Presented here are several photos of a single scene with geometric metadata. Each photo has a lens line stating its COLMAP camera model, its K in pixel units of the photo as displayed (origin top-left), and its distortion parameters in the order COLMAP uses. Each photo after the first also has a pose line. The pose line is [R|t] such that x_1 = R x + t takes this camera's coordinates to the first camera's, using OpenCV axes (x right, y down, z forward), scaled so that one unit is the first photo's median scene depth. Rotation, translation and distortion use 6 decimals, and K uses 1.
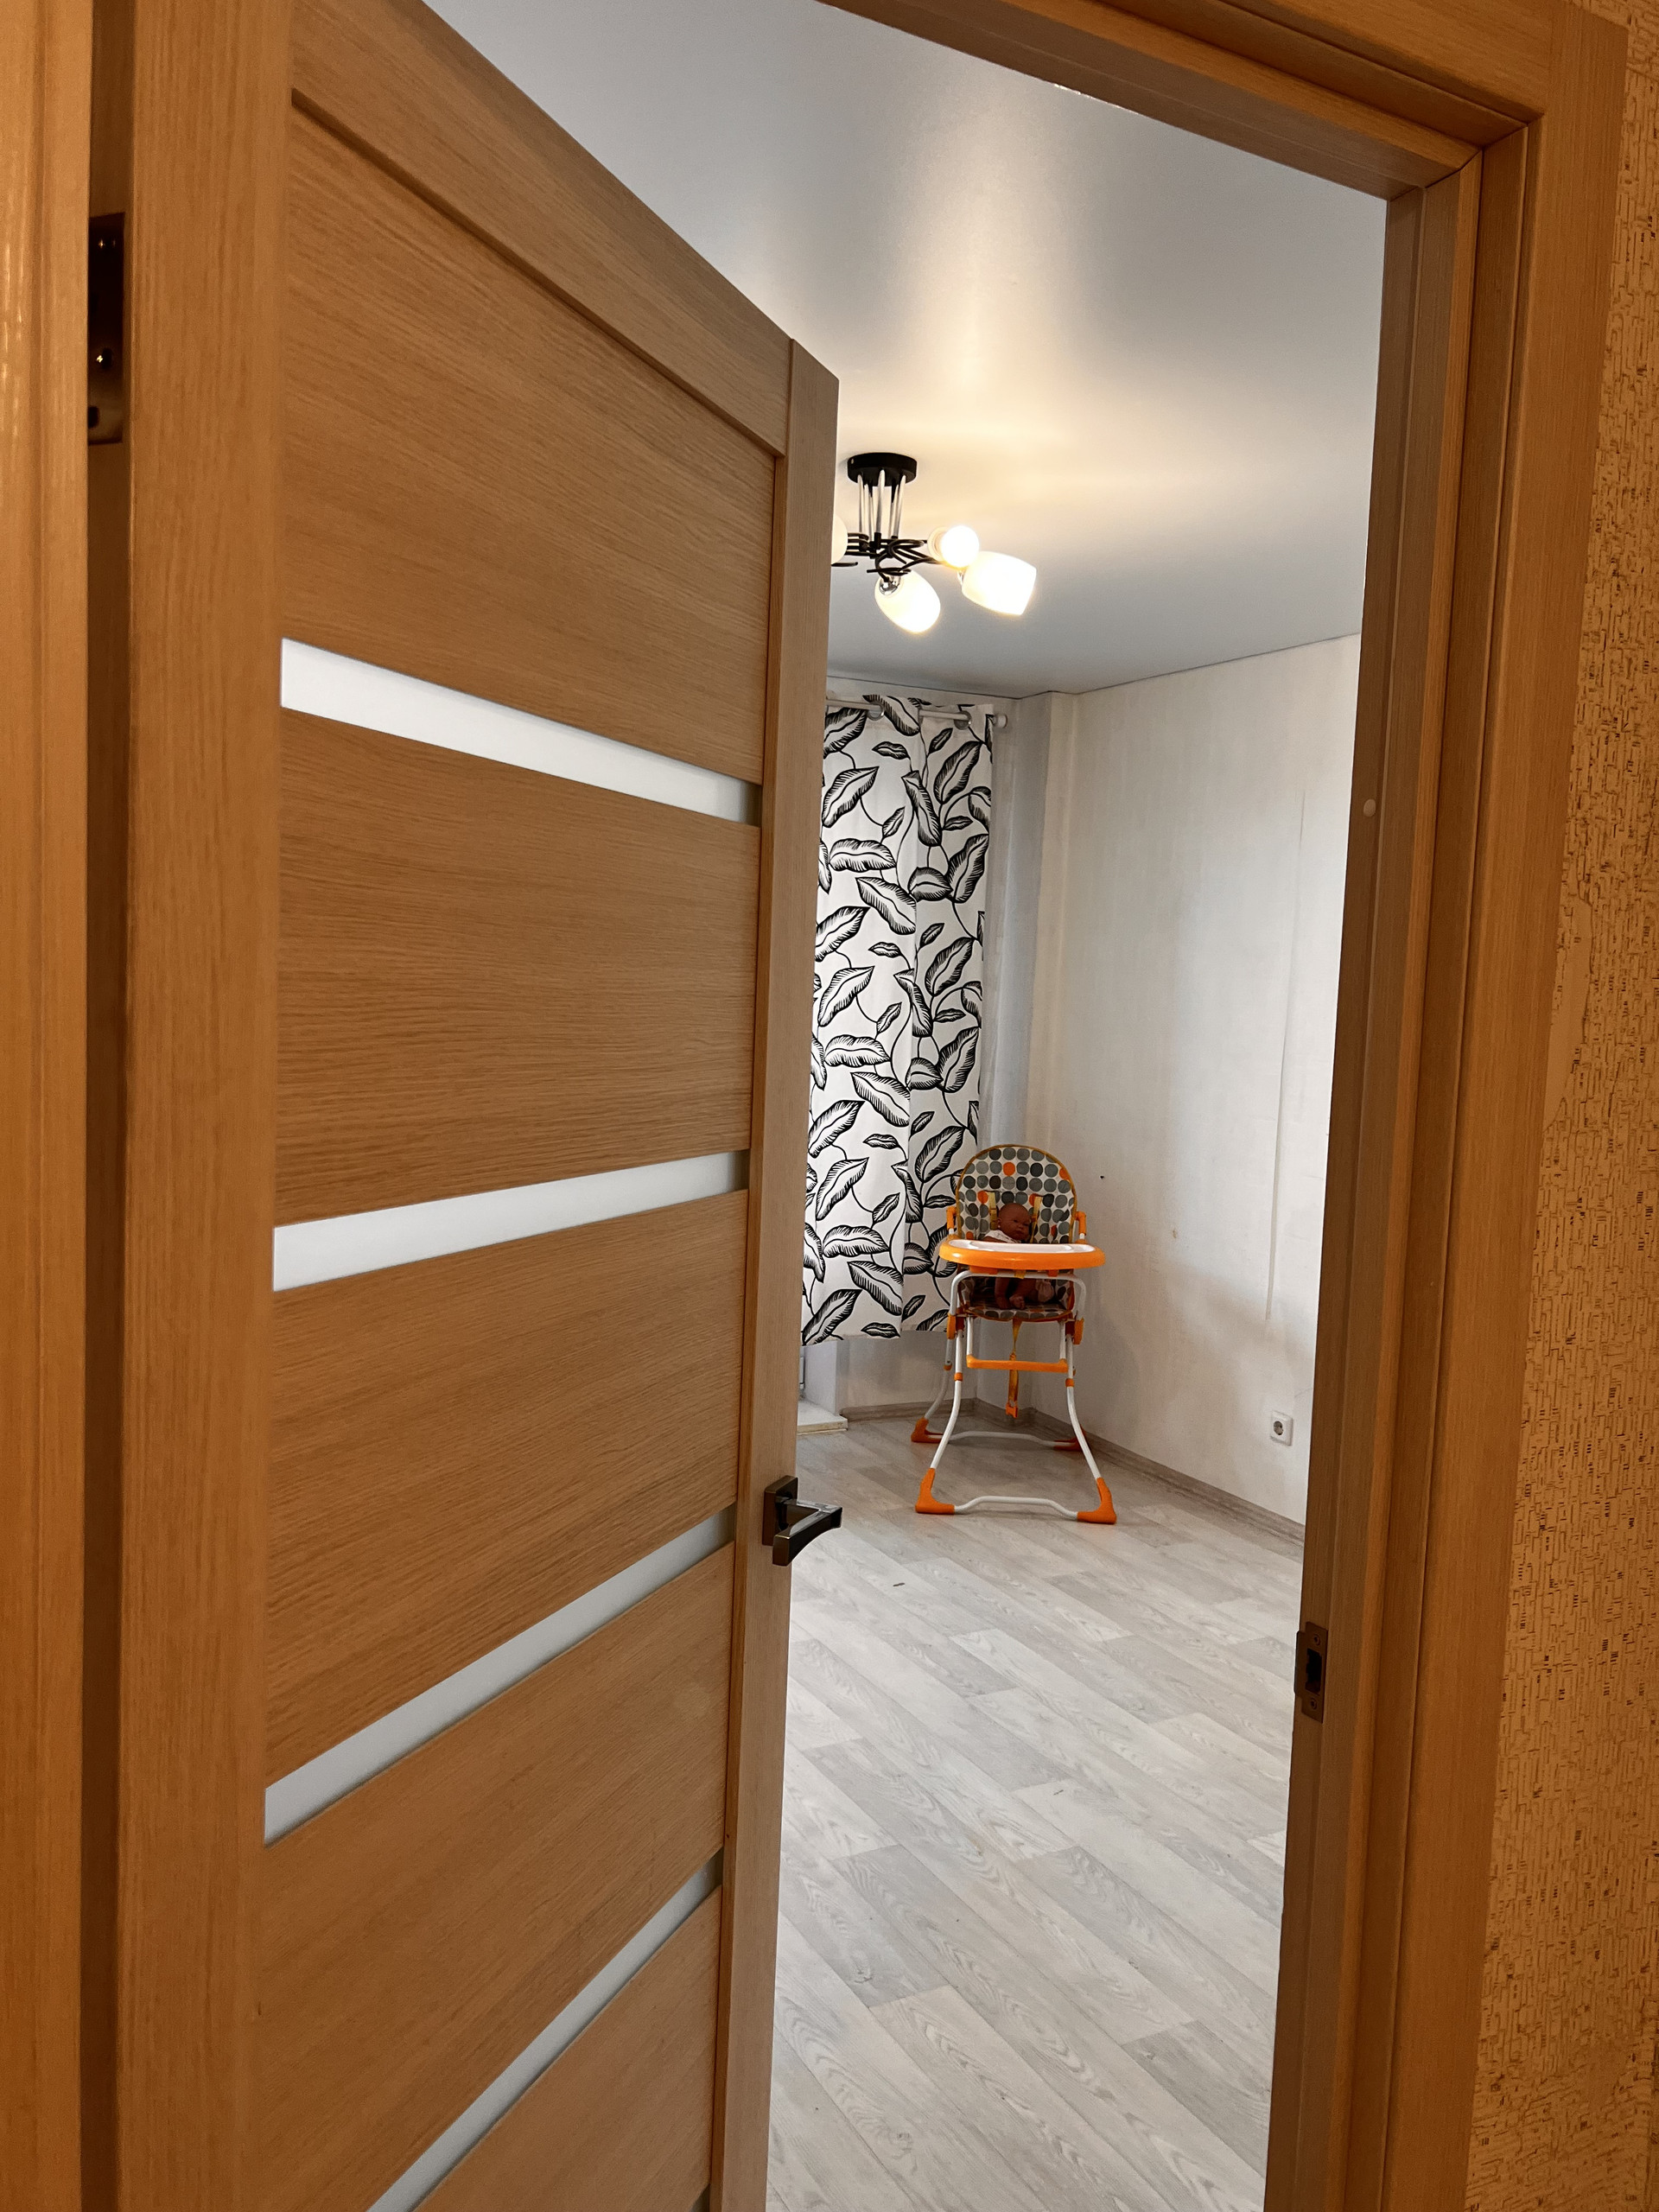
lens RADIAL K [[1626.5, 0, 829.5], [0, 1626.5, 1106.0], [0, 0, 1]] dist [0.117867, -0.408258]
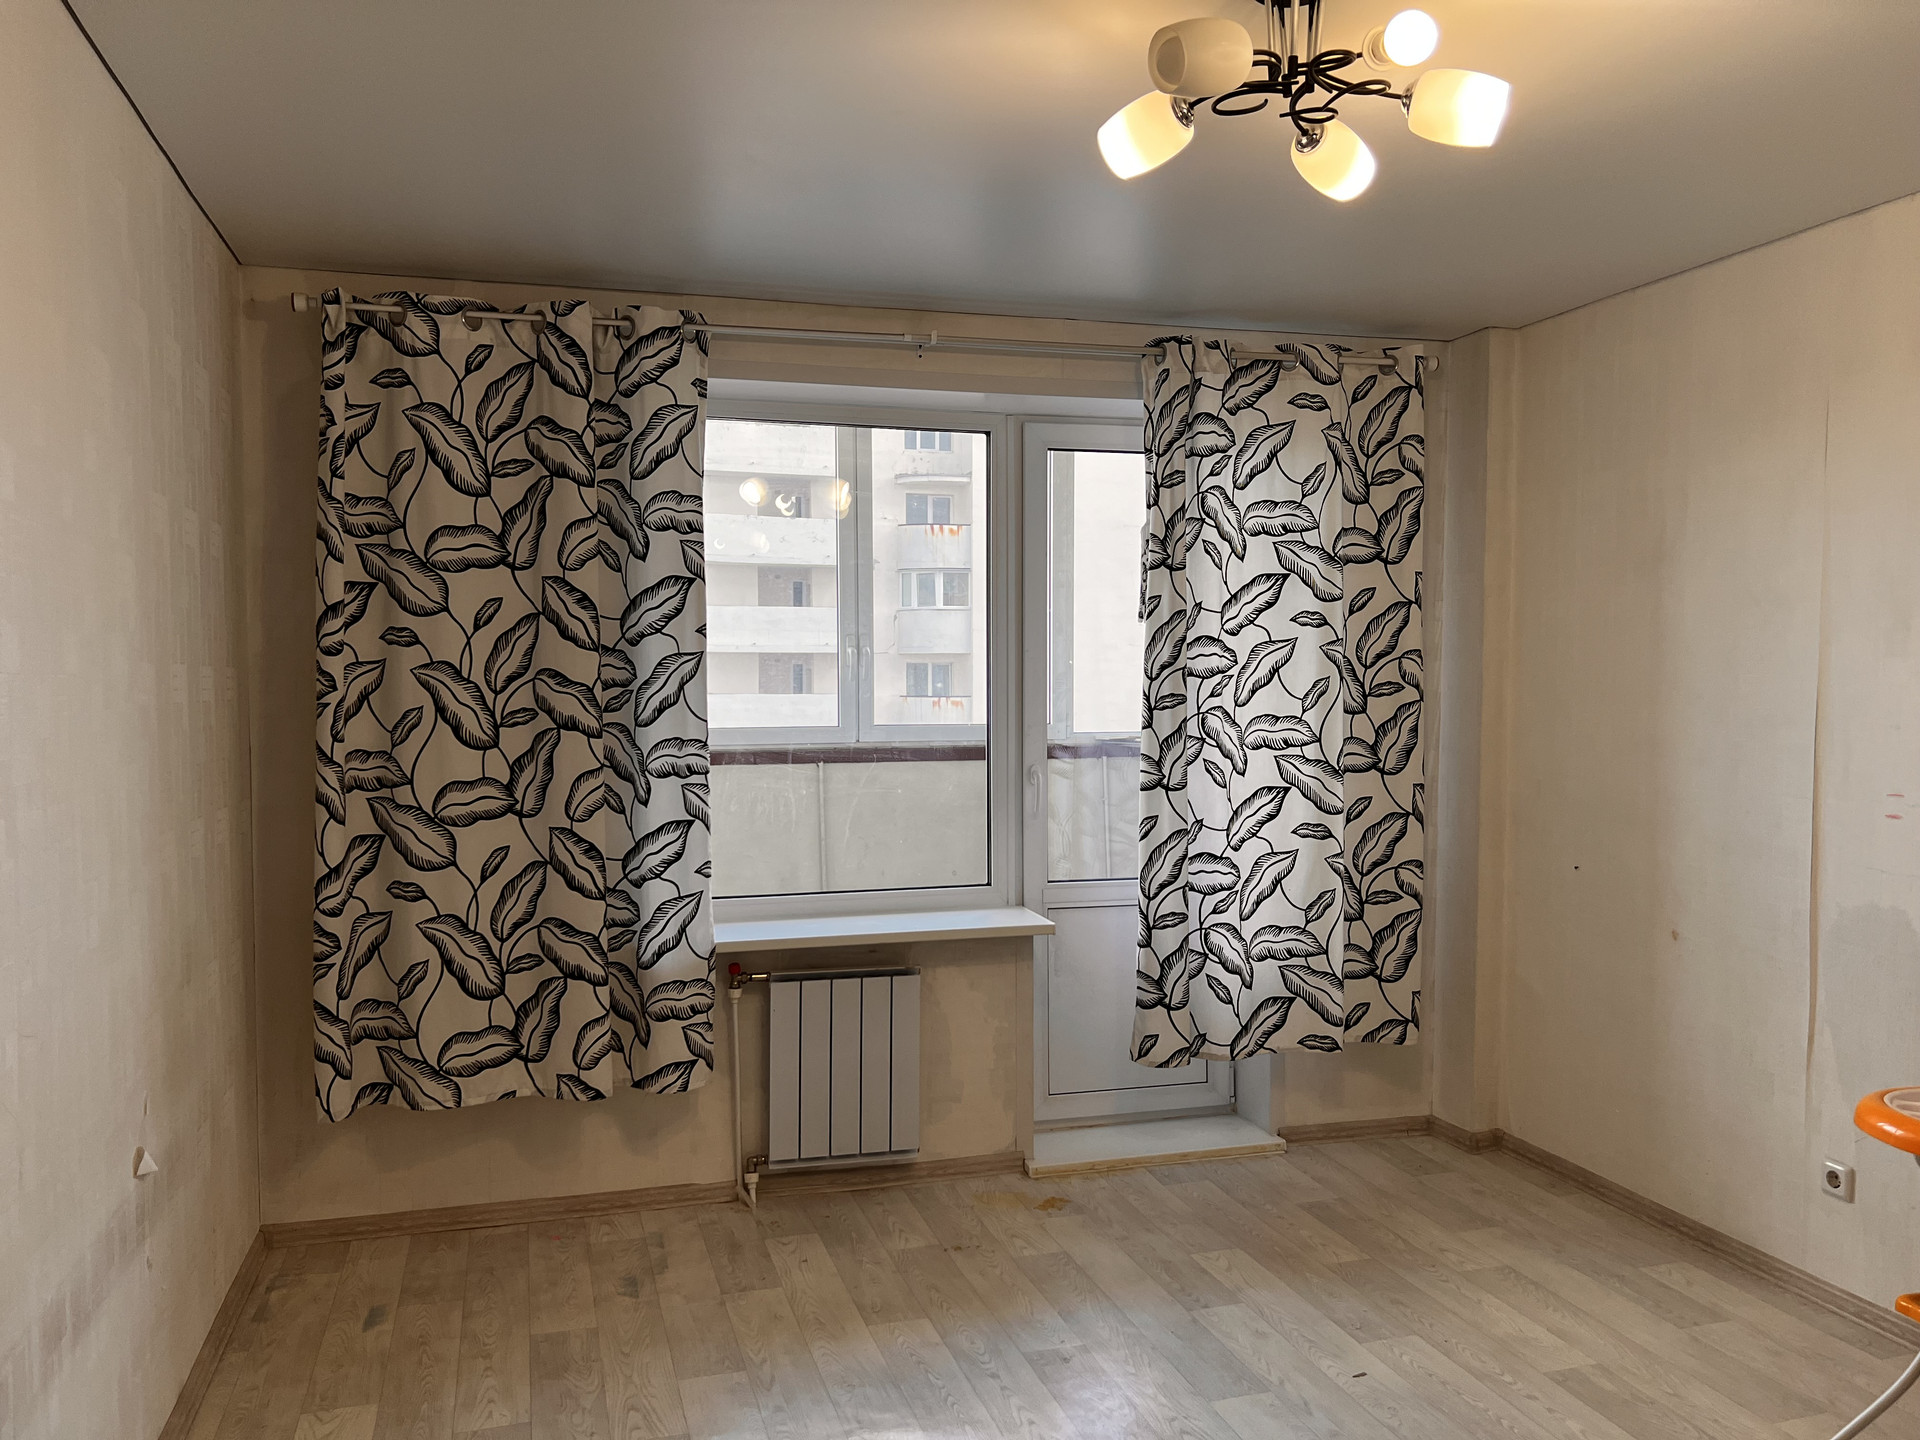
lens RADIAL K [[1465.8, 0, 936.4], [0, 1465.8, 757.7], [0, 0, 1]] dist [0.122814, -0.280436]
pose [[0.977569, -0.033320, -0.207963, -0.000233], [0.028143, 0.999217, -0.027803, -0.002056], [0.208726, 0.021327, 0.977742, 0.155060]]
